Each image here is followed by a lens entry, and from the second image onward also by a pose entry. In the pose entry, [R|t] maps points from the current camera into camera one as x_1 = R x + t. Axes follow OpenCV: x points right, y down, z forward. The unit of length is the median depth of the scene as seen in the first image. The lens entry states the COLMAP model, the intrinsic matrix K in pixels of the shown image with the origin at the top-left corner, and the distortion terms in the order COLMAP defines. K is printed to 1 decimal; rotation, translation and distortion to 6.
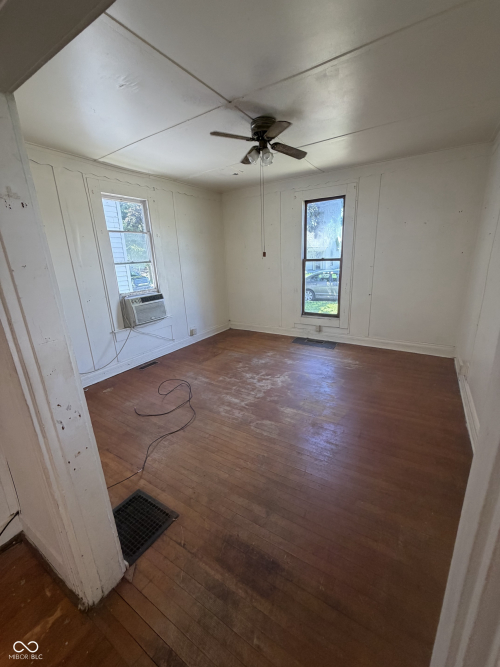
lens RADIAL K [[265.3, 0, 250.9], [0, 265.3, 332.7], [0, 0, 1]] dist [-0.003805, 0.000621]
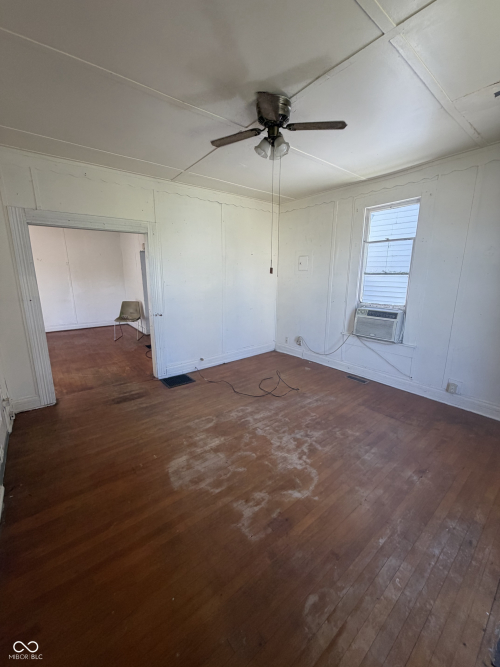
lens RADIAL K [[265.3, 0, 250.4], [0, 265.3, 331.9], [0, 0, 1]] dist [-0.003805, 0.000621]
pose [[-0.329183, 0.247330, -0.911299, 0.674710], [-0.245478, 0.909490, 0.335511, -0.307138], [0.911800, 0.334148, -0.238675, 0.965824]]
